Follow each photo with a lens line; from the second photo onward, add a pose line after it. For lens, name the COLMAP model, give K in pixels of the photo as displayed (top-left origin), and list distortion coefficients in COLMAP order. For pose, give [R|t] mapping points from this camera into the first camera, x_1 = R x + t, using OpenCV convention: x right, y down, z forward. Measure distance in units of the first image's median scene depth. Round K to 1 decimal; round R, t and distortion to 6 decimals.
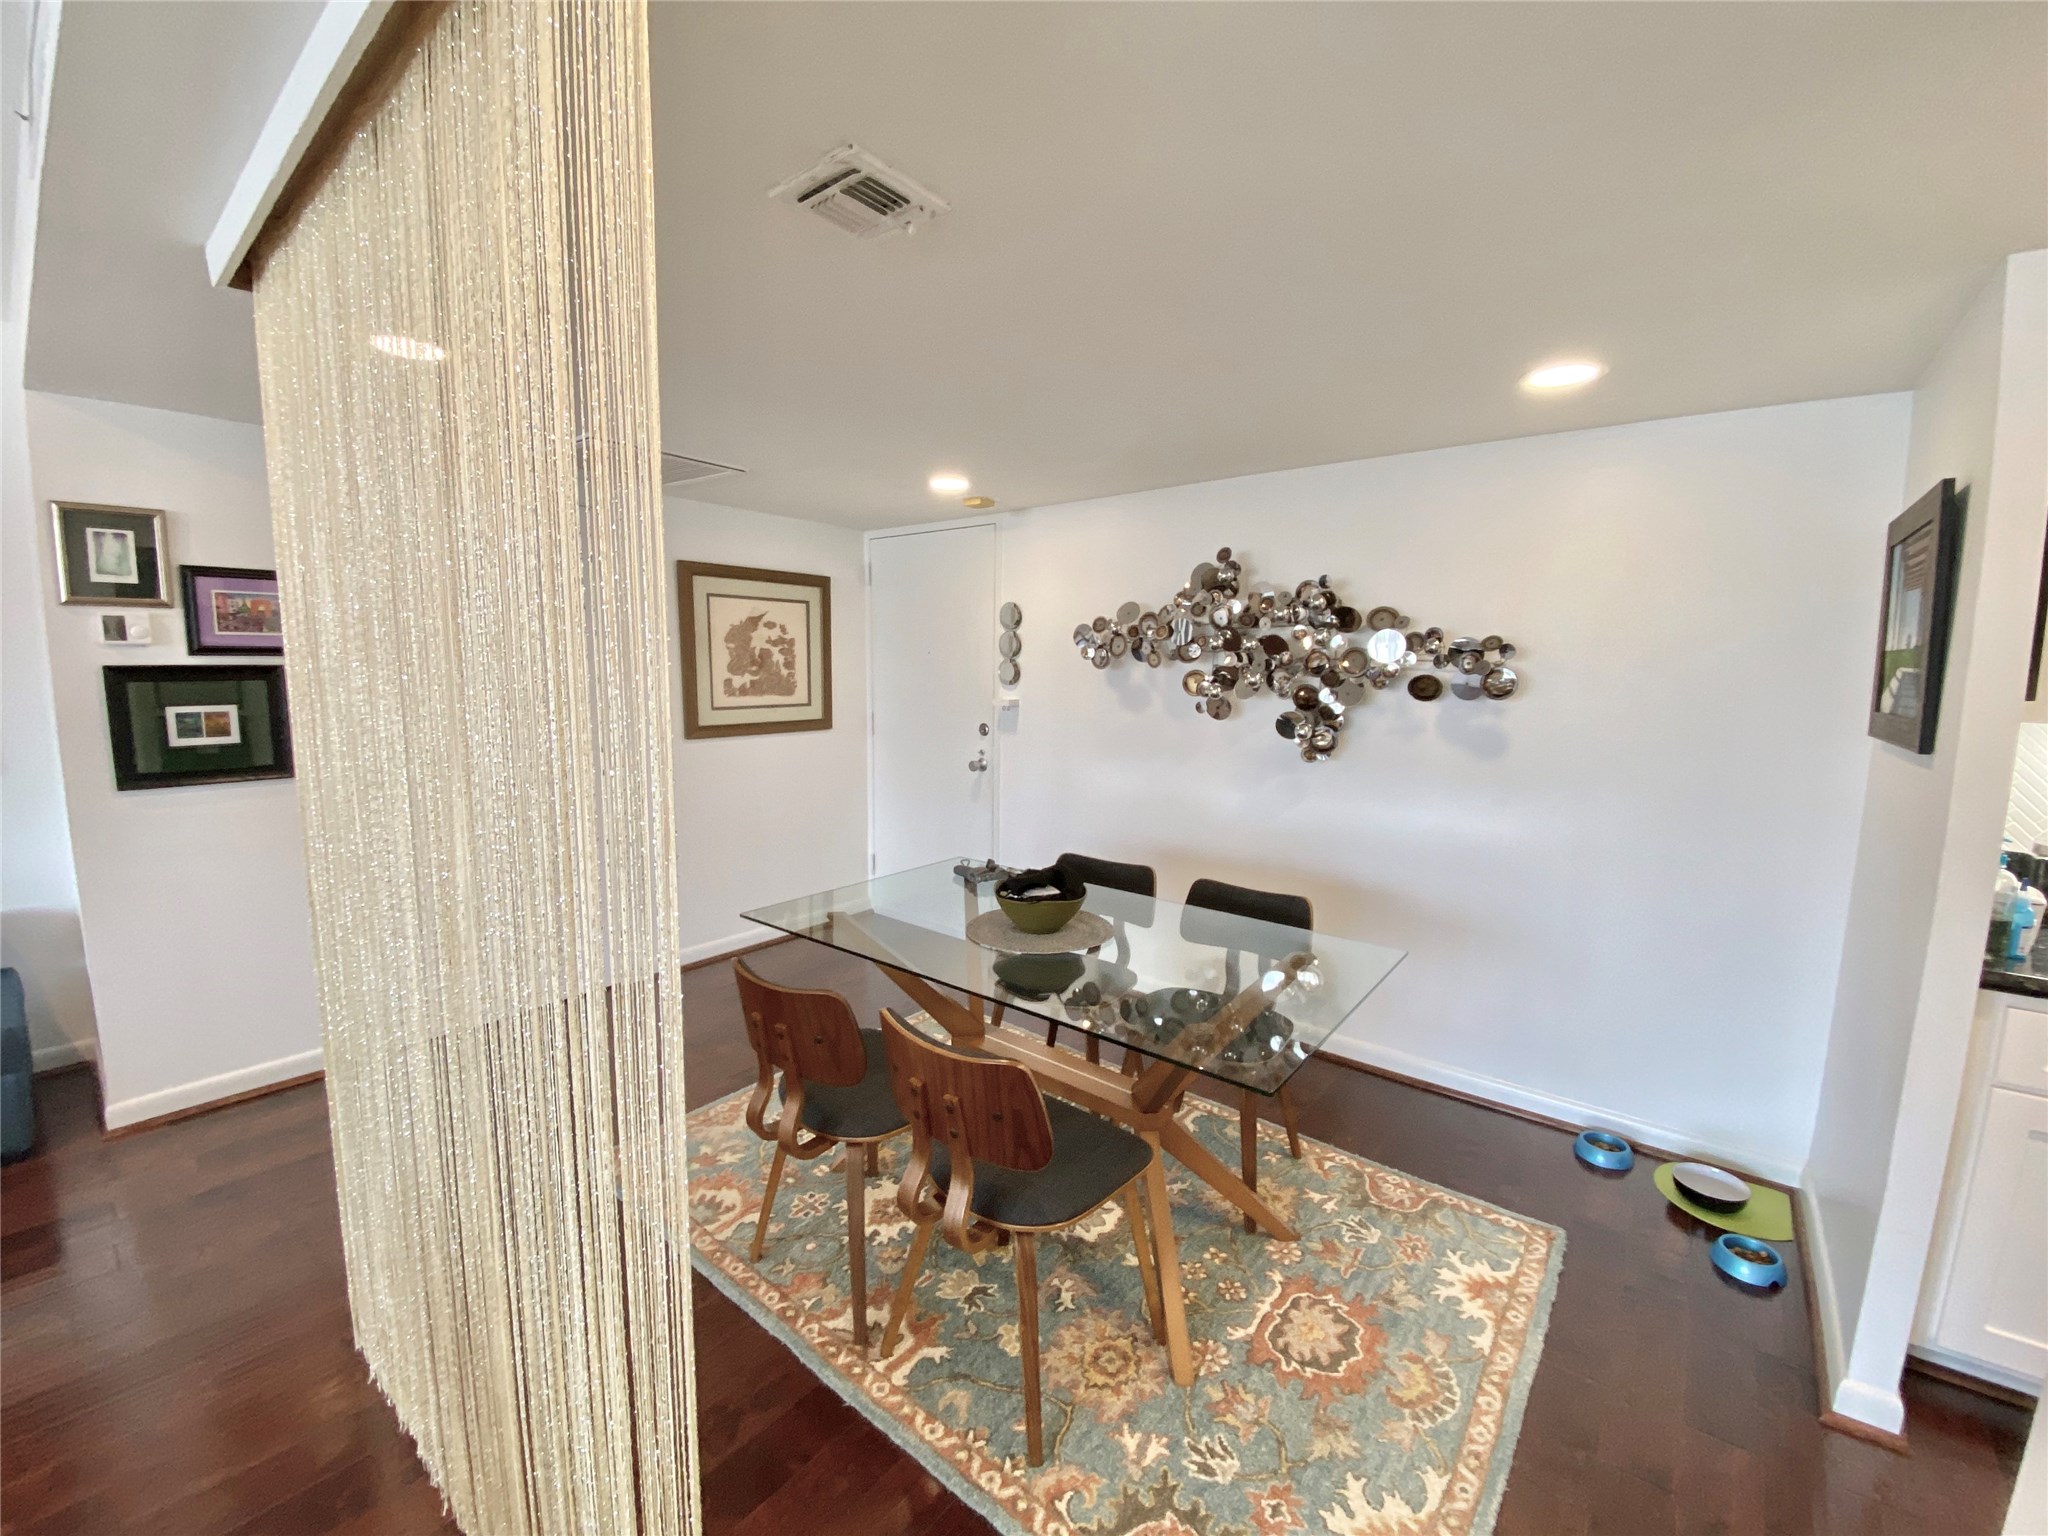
lens RADIAL K [[829.1, 0, 1025.9], [0, 829.1, 771.4], [0, 0, 1]] dist [0.022071, -0.021357]
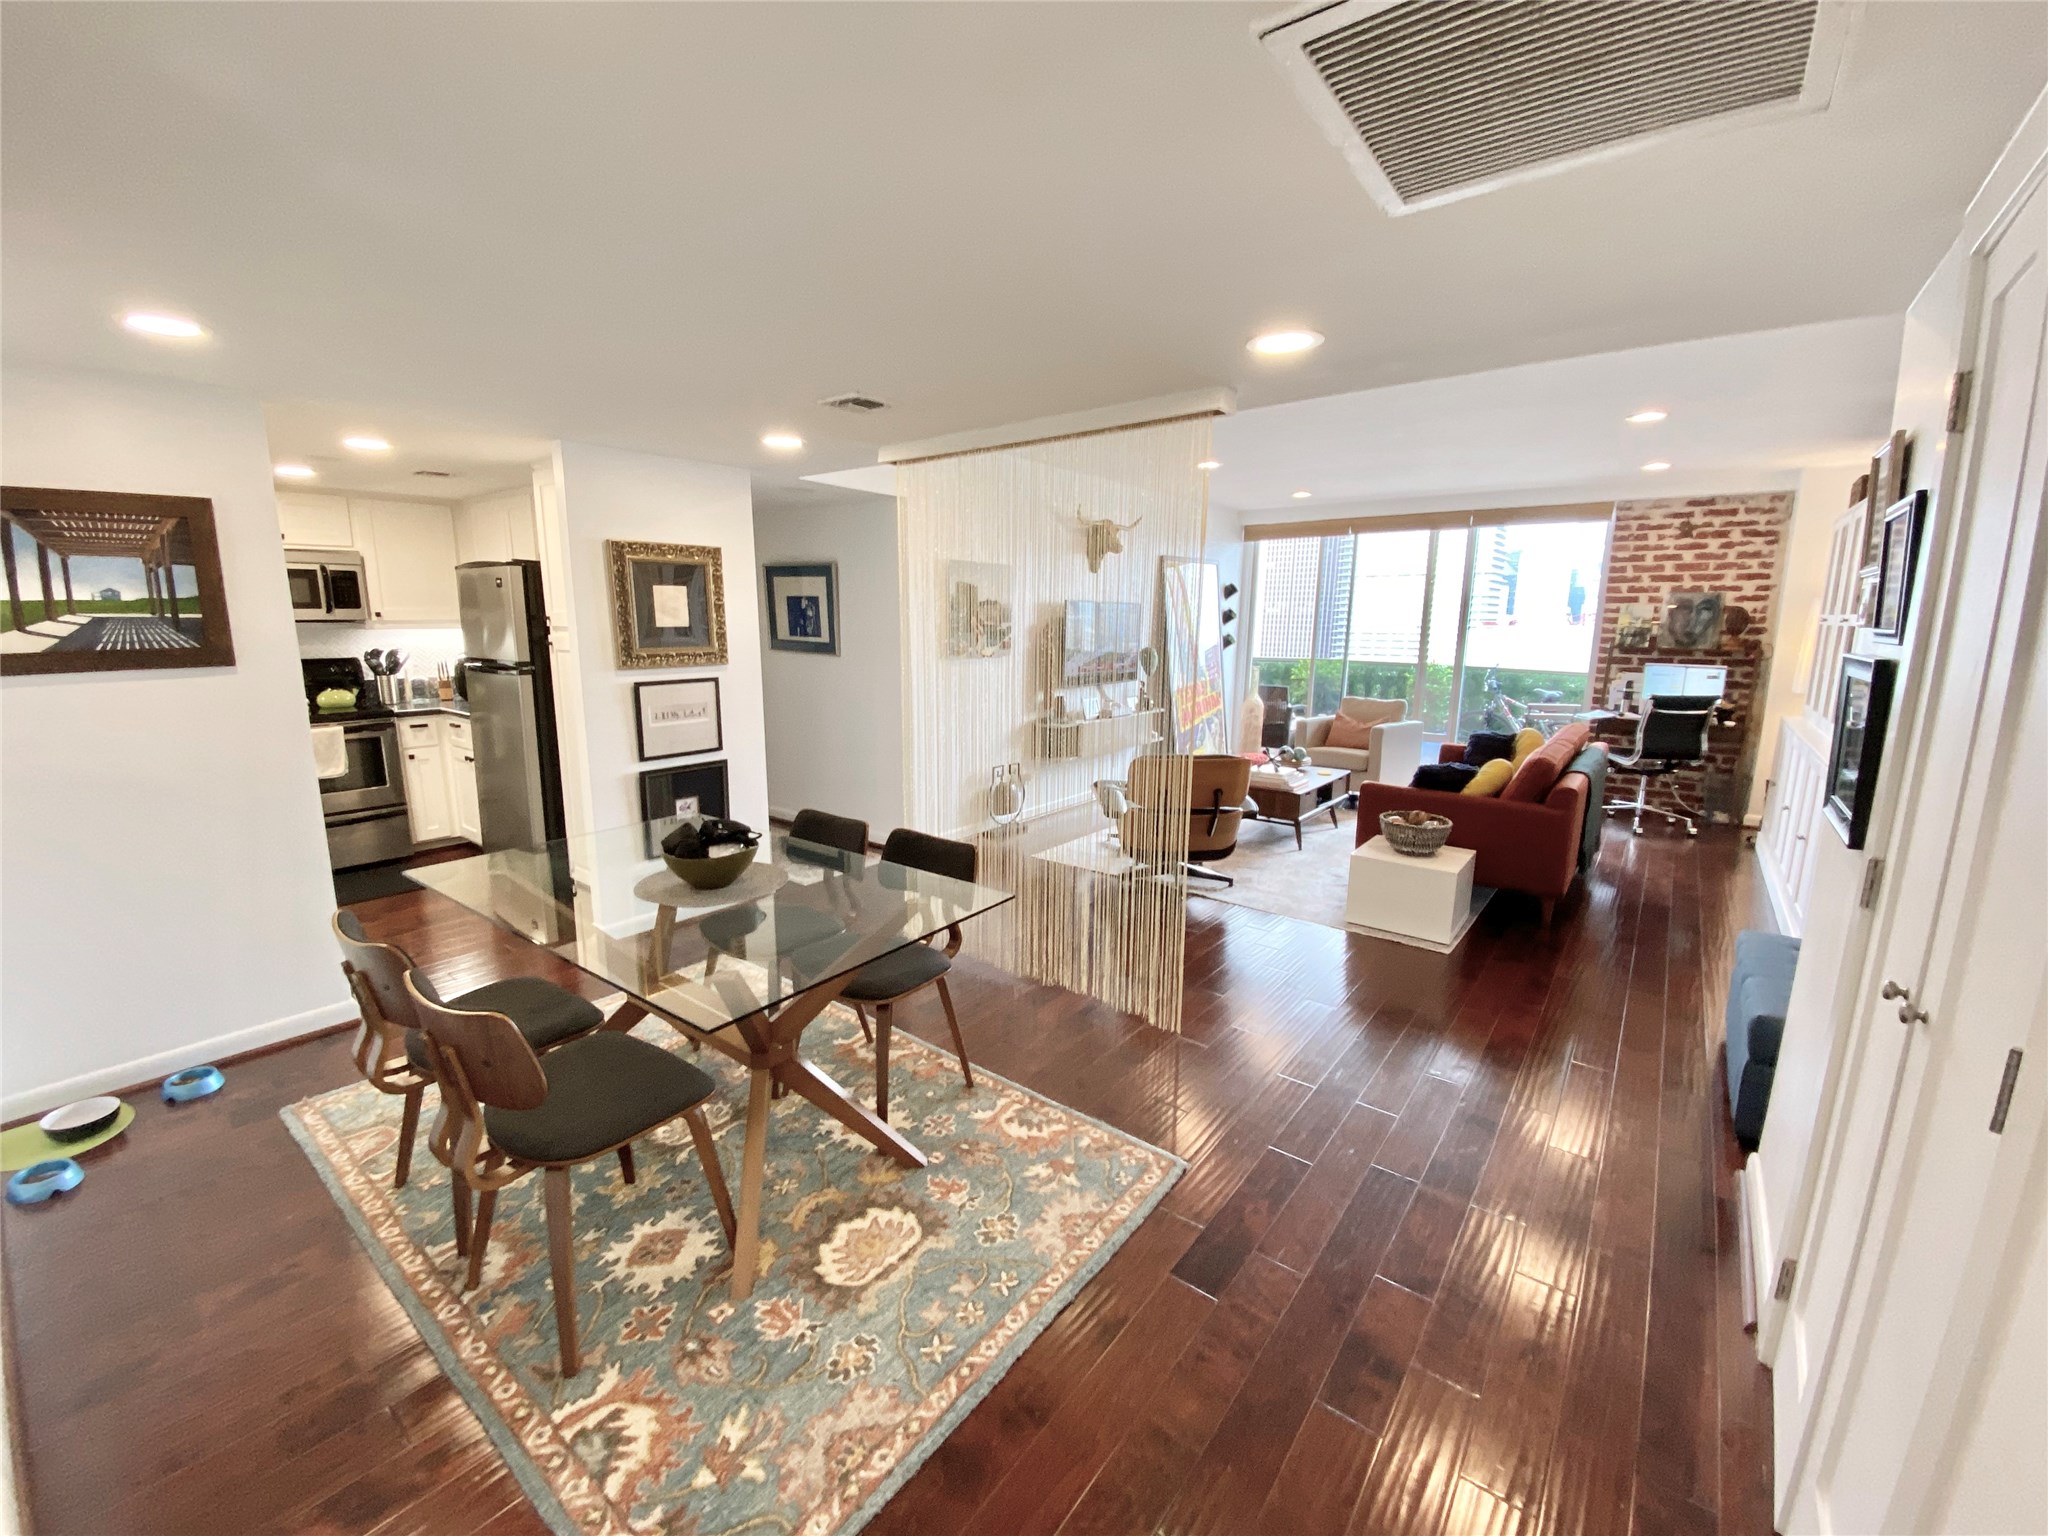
lens RADIAL K [[828.0, 0, 1020.5], [0, 828.0, 769.8], [0, 0, 1]] dist [0.022631, -0.022222]
pose [[-0.999671, -0.019768, -0.016365, -0.315965], [-0.023830, 0.951716, 0.306052, -0.245231], [0.009525, 0.306342, -0.951874, 1.771318]]
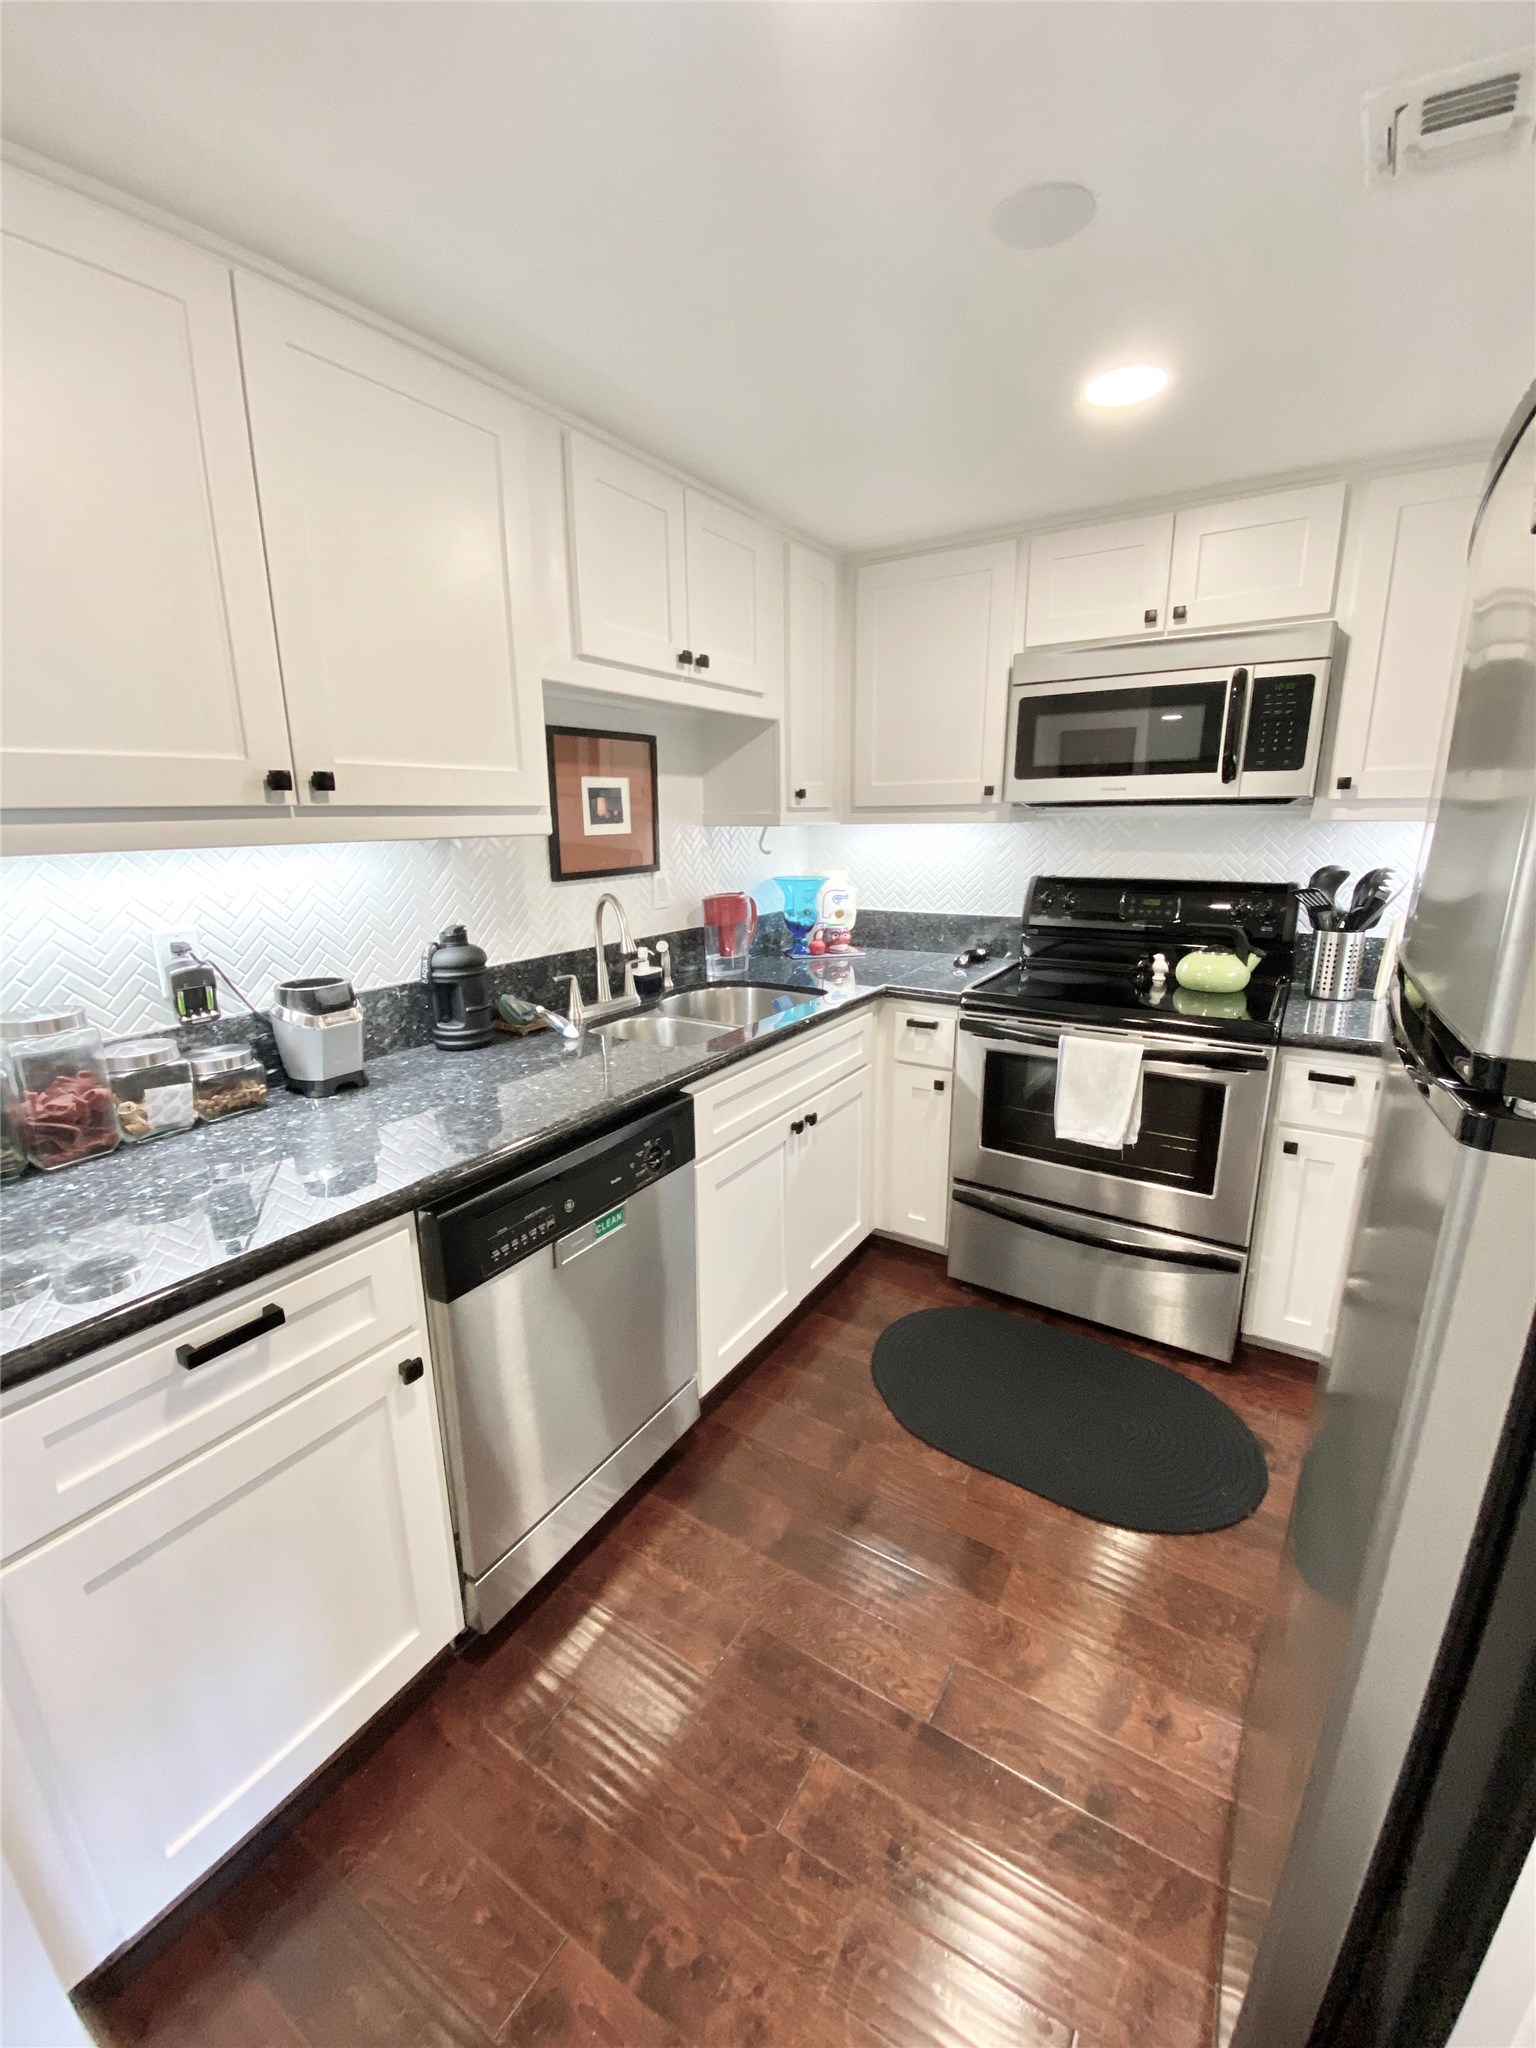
lens RADIAL K [[834.7, 0, 764.6], [0, 834.7, 1010.7], [0, 0, 1]] dist [0.010568, -0.014942]
pose [[-0.112469, -0.248376, 0.962112, 0.464338], [0.134777, 0.955494, 0.262423, -0.020034], [-0.984472, 0.159185, -0.073988, 0.326261]]
